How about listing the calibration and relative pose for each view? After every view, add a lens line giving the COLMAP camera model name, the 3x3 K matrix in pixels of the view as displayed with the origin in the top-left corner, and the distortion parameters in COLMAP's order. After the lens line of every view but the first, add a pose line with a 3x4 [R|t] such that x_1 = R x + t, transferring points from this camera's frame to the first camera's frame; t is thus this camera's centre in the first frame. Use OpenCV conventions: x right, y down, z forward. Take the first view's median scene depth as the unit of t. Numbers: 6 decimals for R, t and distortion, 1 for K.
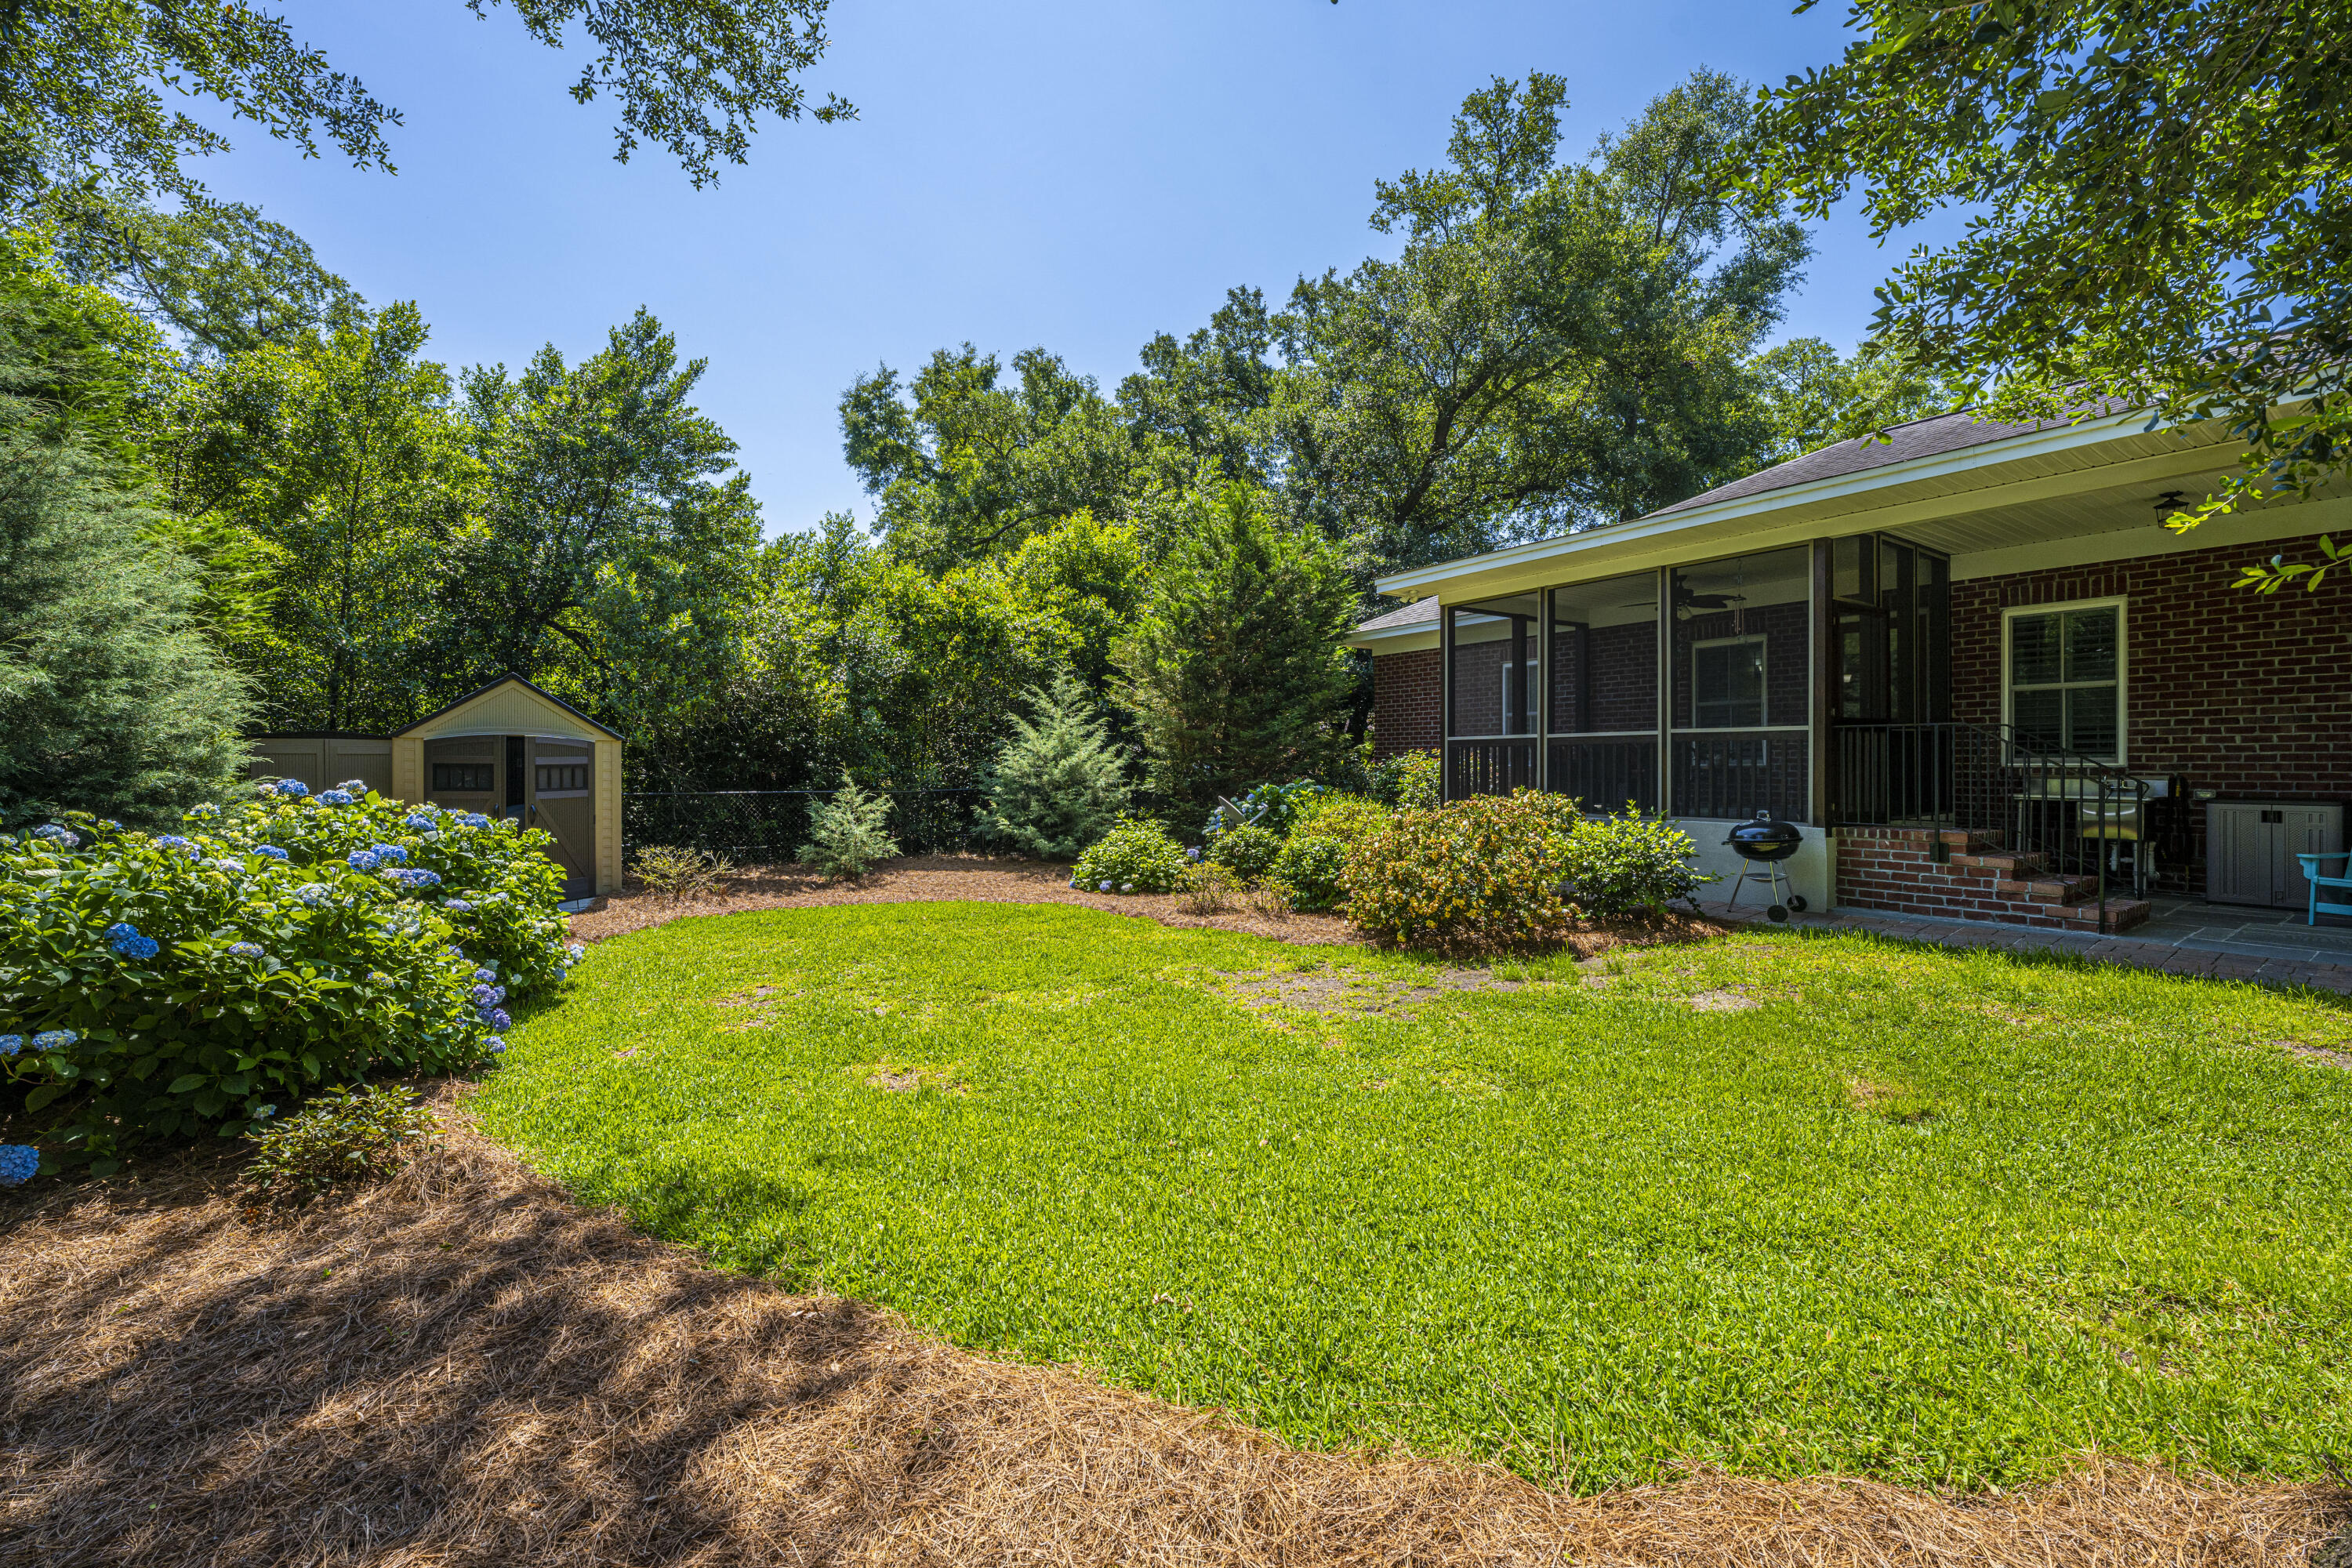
lens RADIAL K [[981.9, 0, 1147.8], [0, 981.9, 741.7], [0, 0, 1]] dist [0.013535, -0.000259]
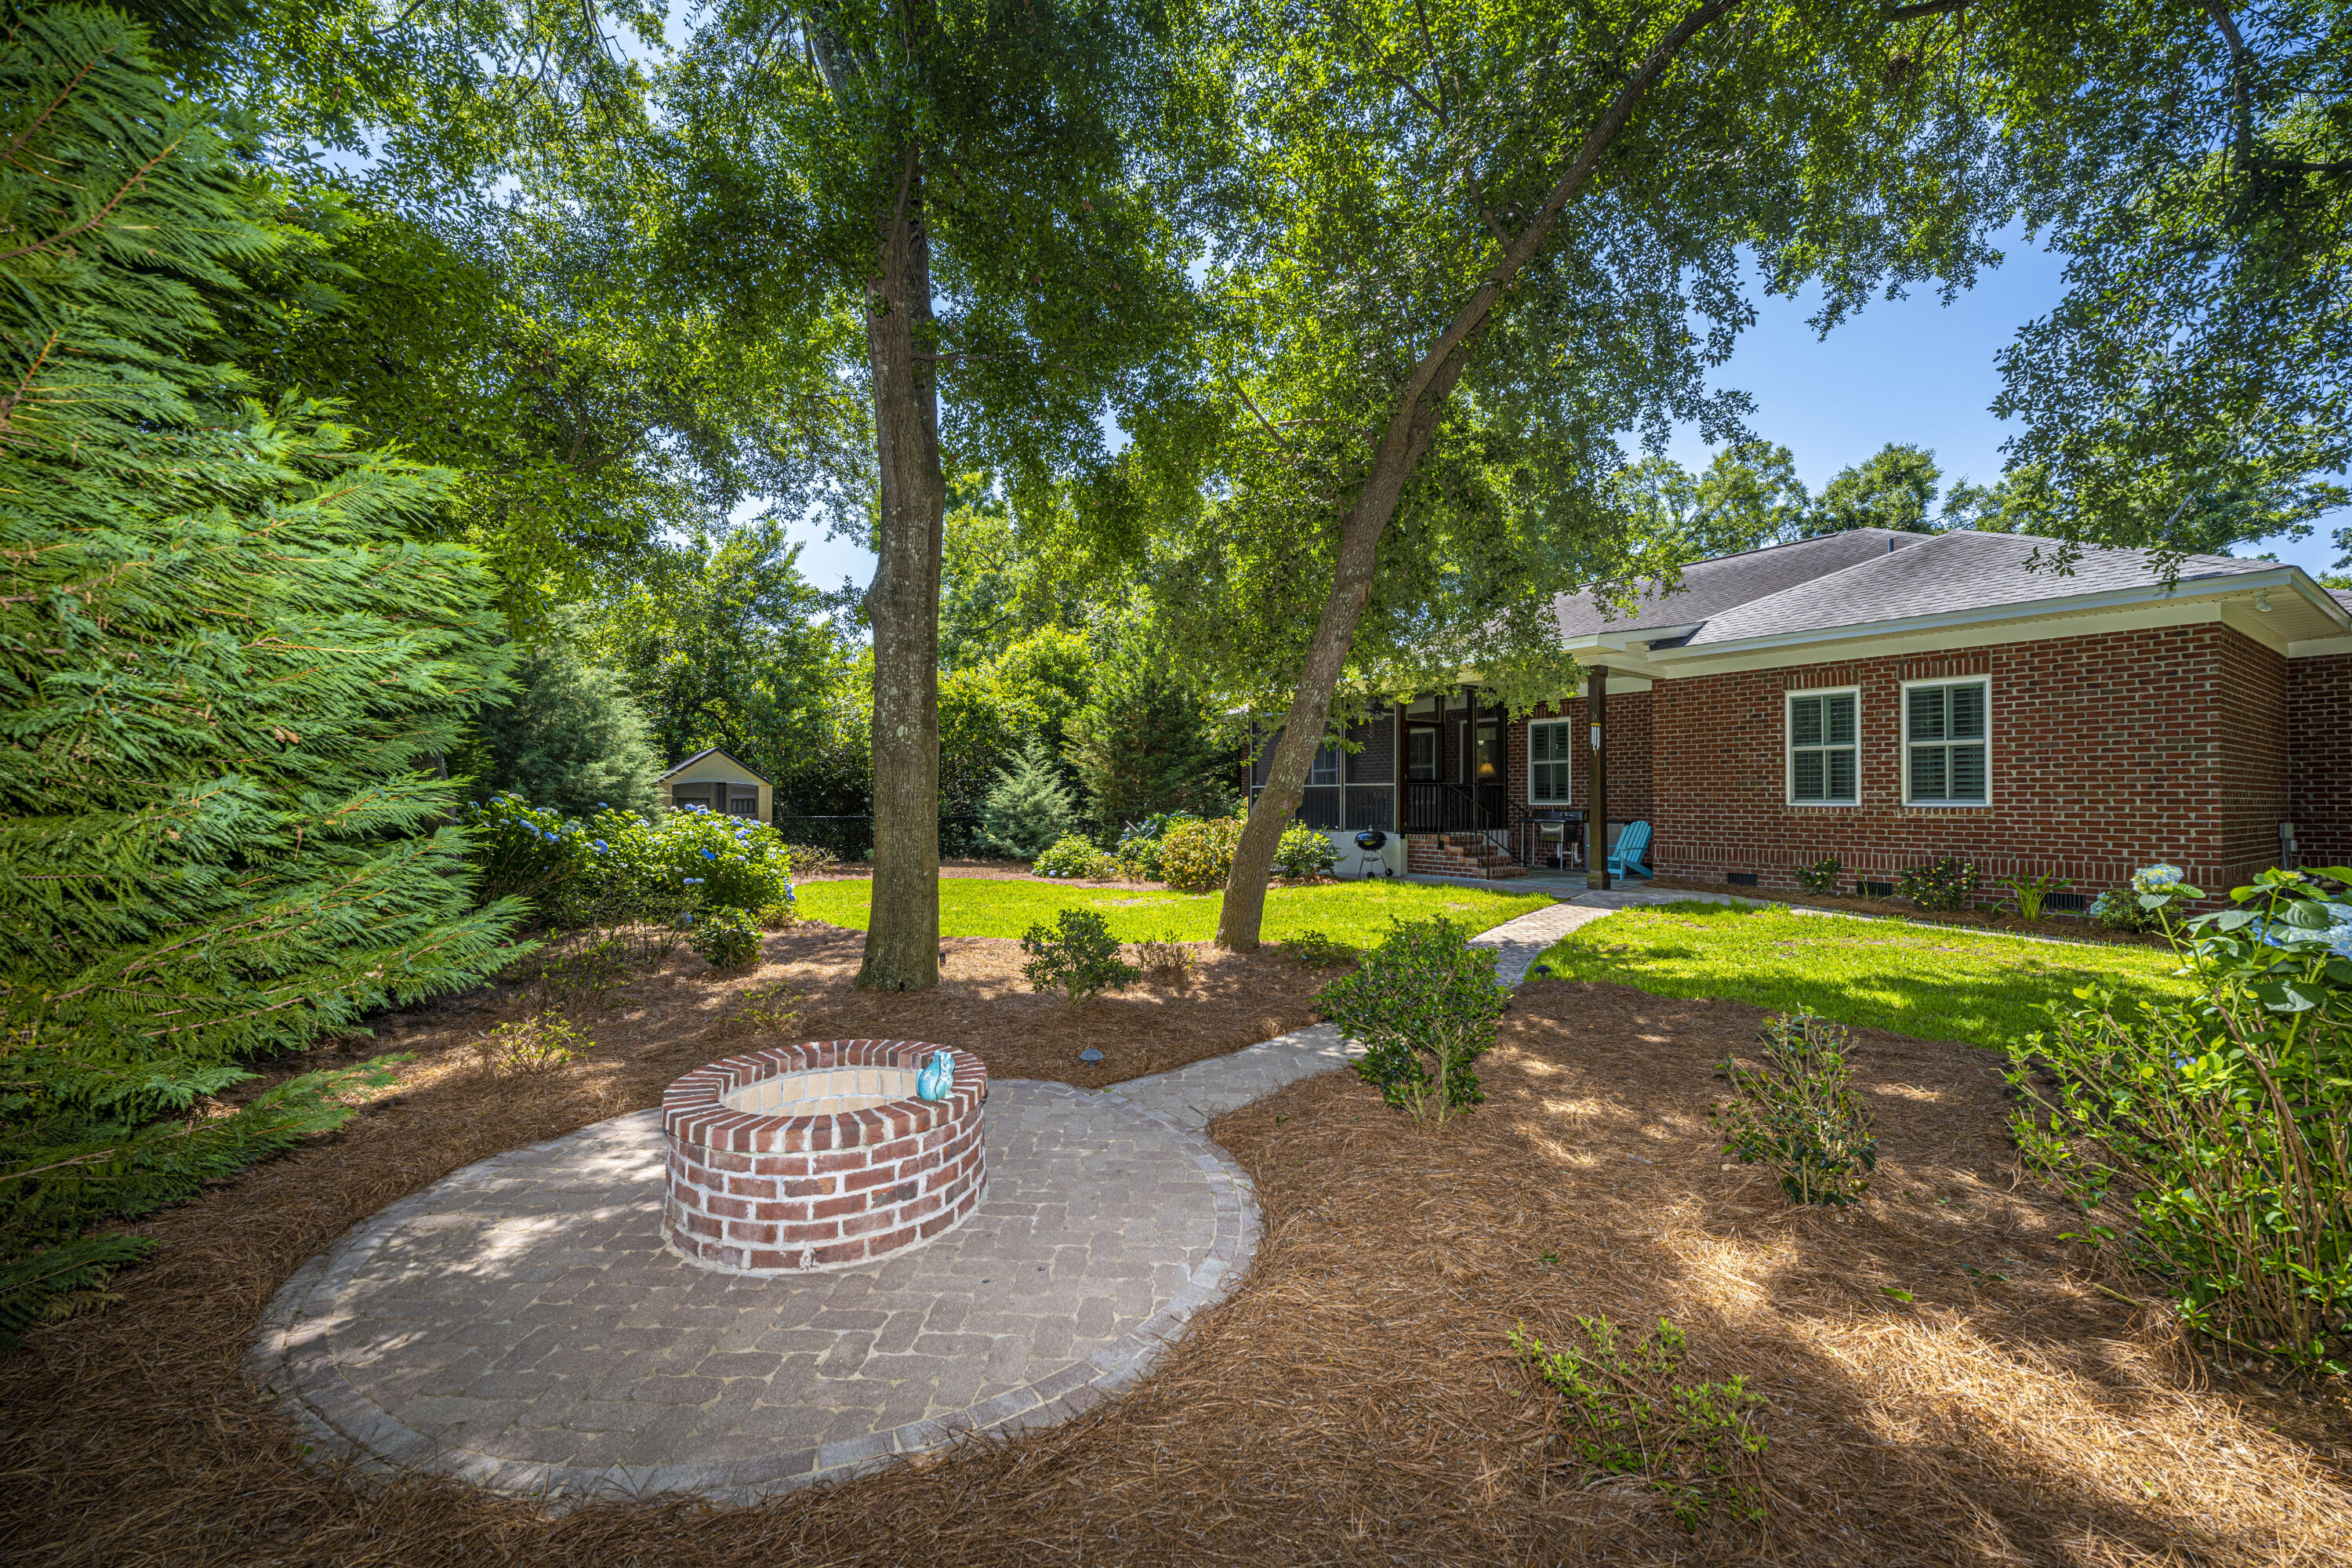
lens RADIAL K [[981.9, 0, 1165.6], [0, 981.9, 778.5], [0, 0, 1]] dist [0.013535, -0.000259]
pose [[0.999734, 0.008232, 0.021565, 0.091165], [-0.008202, 0.999965, -0.001511, -0.010757], [-0.021577, 0.001334, 0.999766, -0.547979]]
